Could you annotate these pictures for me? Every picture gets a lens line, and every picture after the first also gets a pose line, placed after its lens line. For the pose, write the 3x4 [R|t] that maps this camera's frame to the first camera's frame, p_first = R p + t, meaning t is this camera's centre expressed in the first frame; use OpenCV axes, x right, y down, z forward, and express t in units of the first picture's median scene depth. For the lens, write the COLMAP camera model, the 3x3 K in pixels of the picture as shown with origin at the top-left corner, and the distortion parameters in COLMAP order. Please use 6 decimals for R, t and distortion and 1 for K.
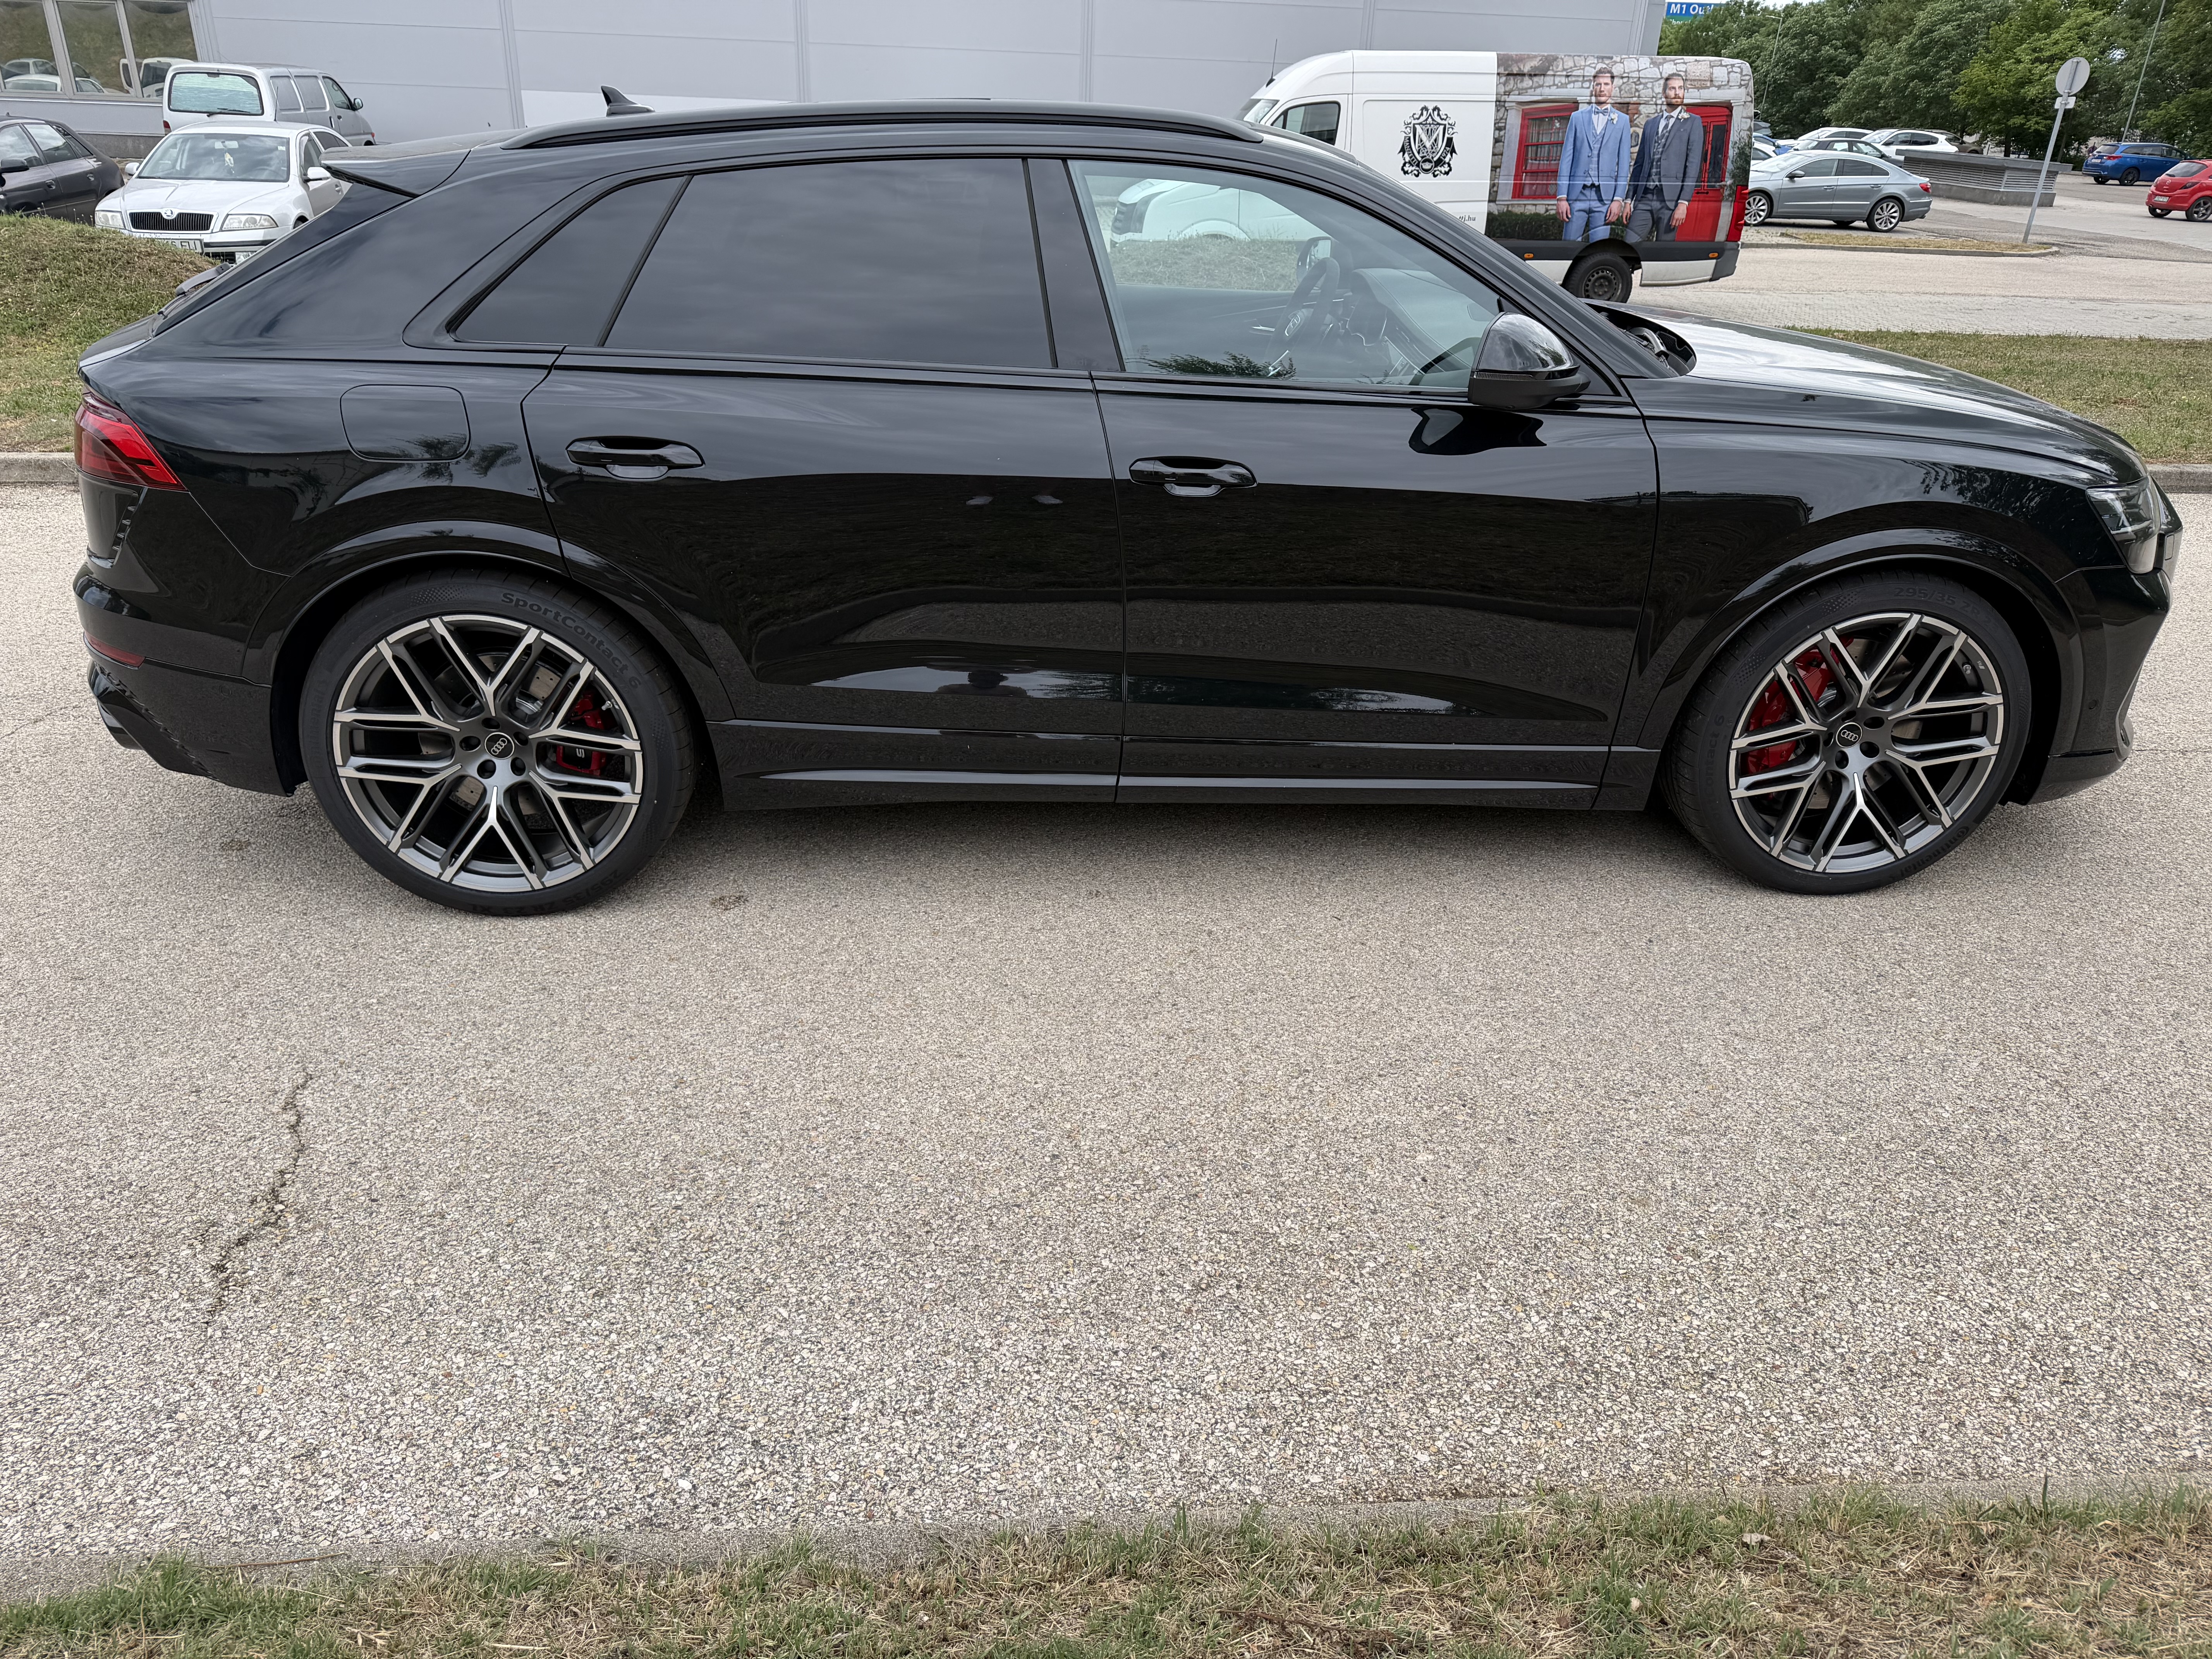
lens RADIAL K [[1565.8, 0, 1115.8], [0, 1565.8, 840.5], [0, 0, 1]] dist [-0.004754, -0.010532]
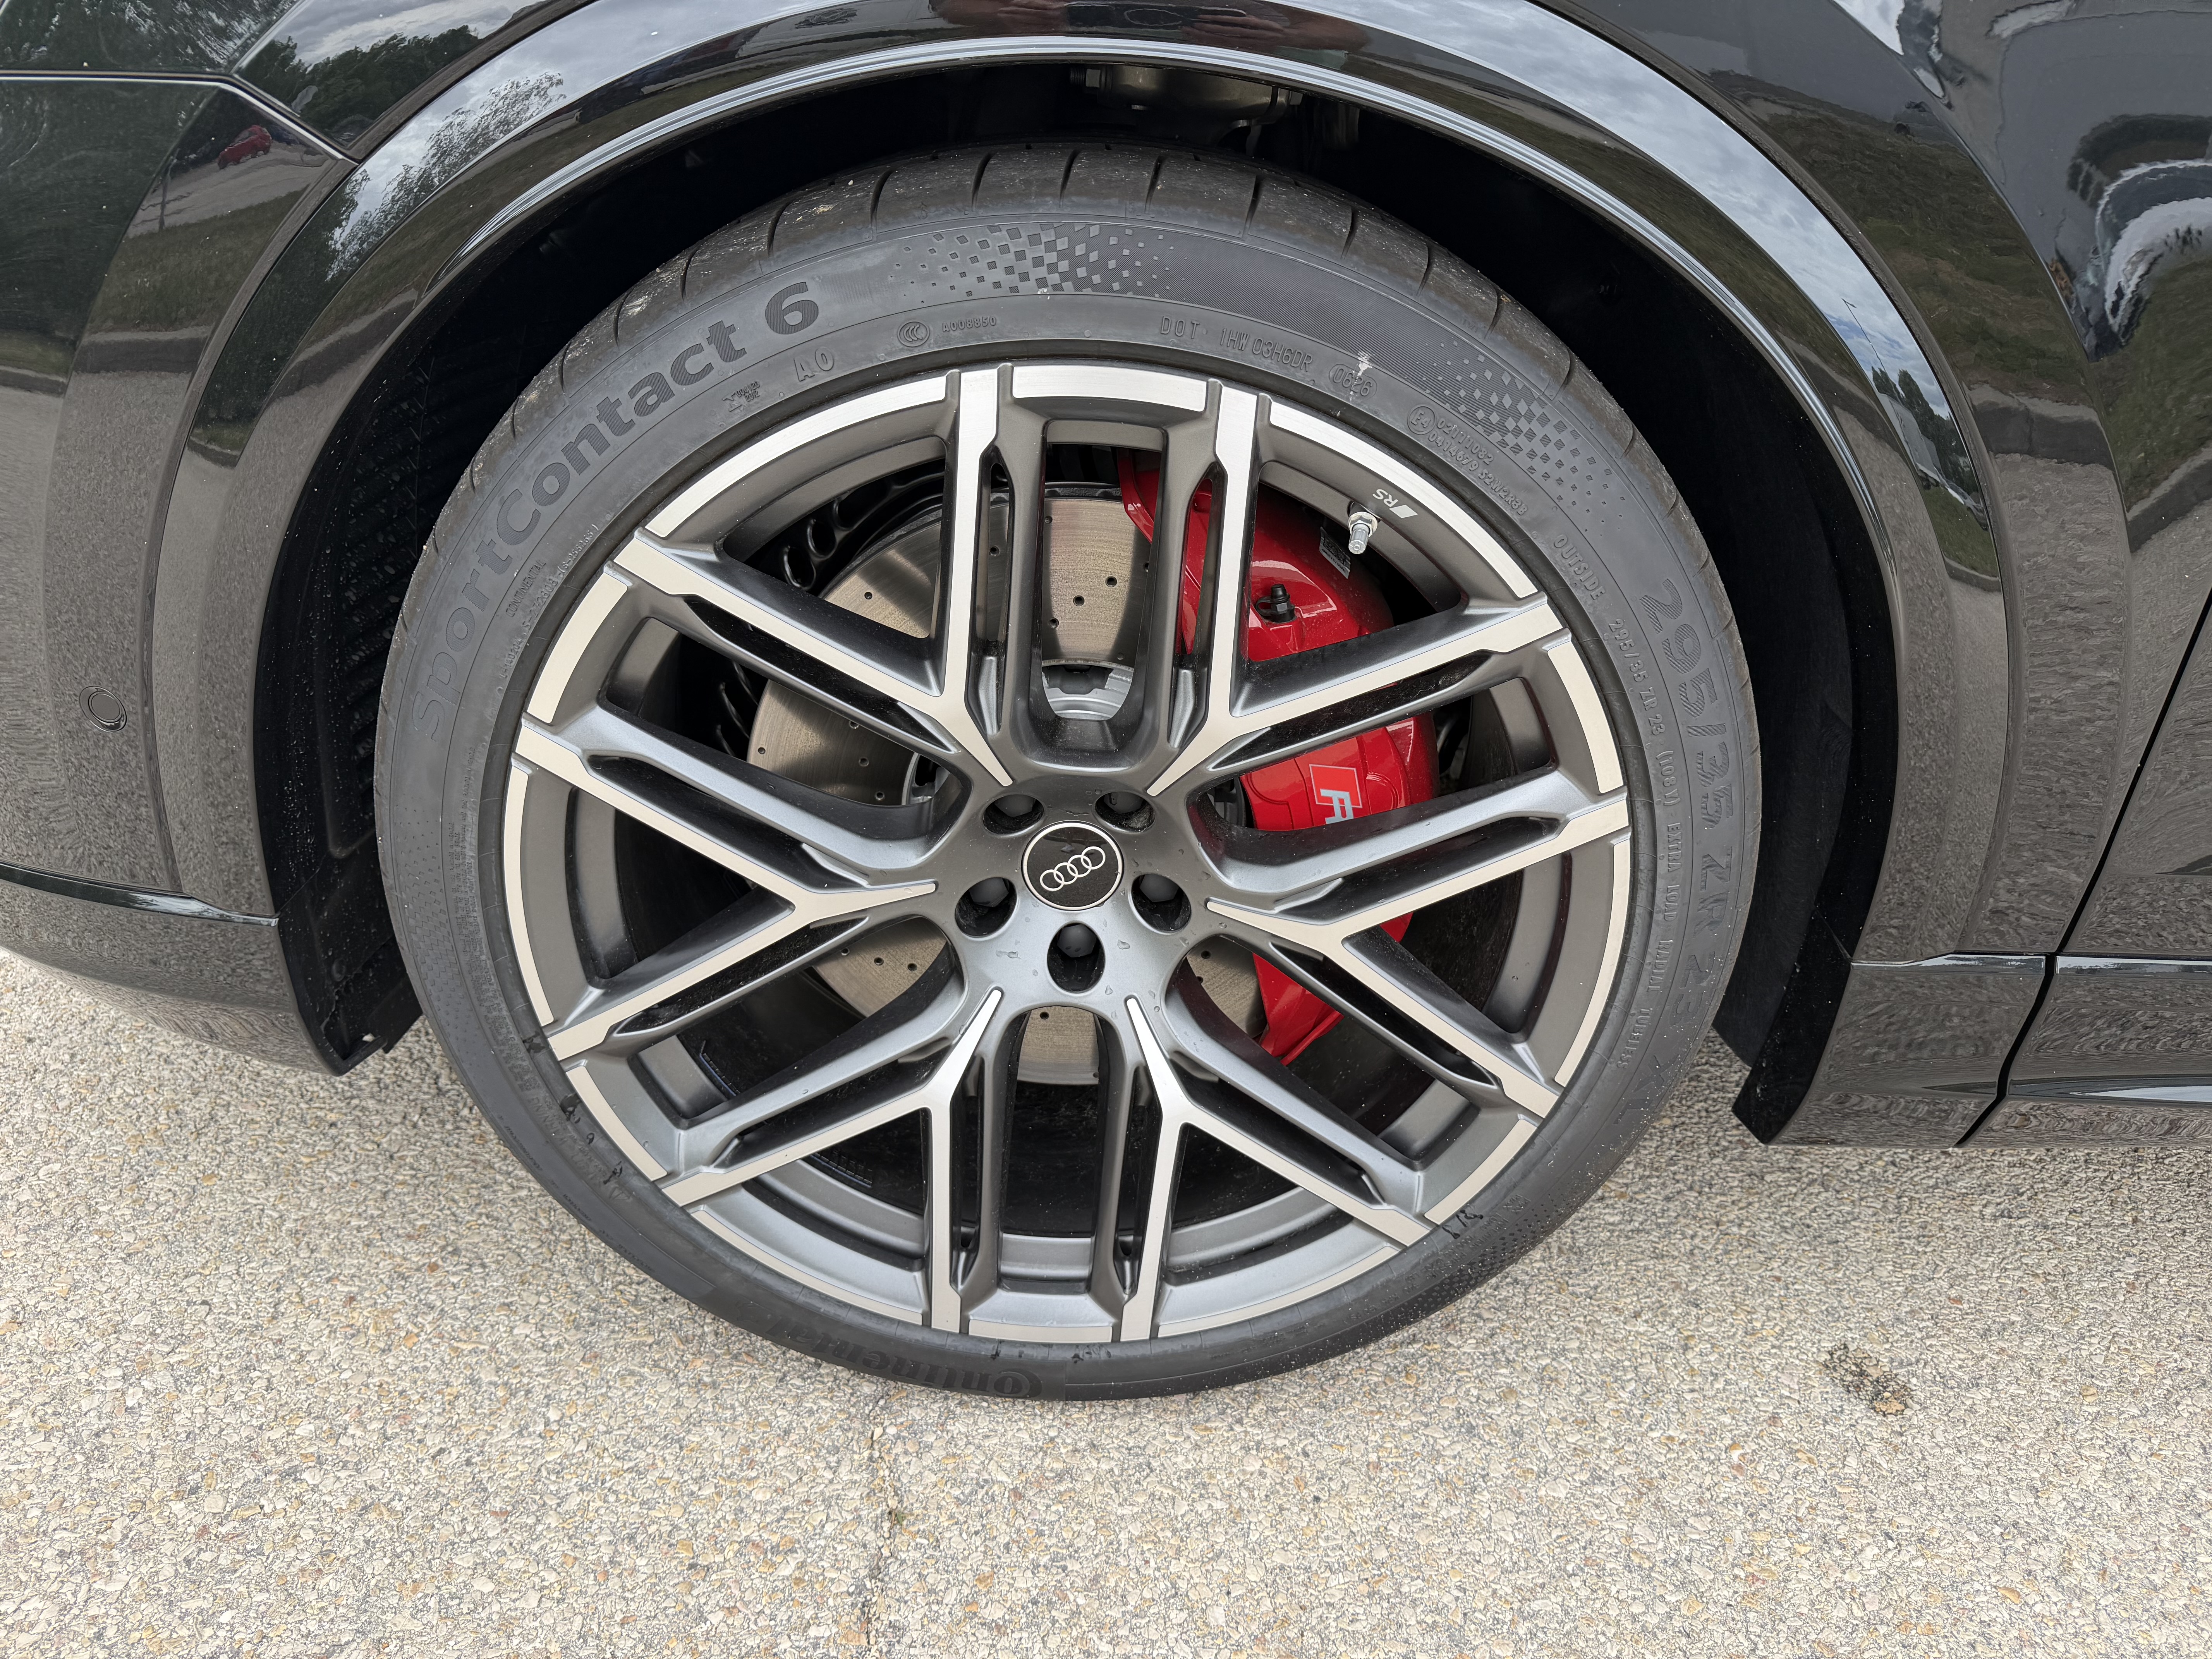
lens RADIAL K [[1565.8, 0, 1115.8], [0, 1565.8, 840.5], [0, 0, 1]] dist [-0.004754, -0.010532]
pose [[0.827223, -0.446743, -0.340768, -0.289880], [0.470931, 0.882071, -0.013190, -0.057783], [0.306474, -0.149567, 0.940055, 0.737769]]
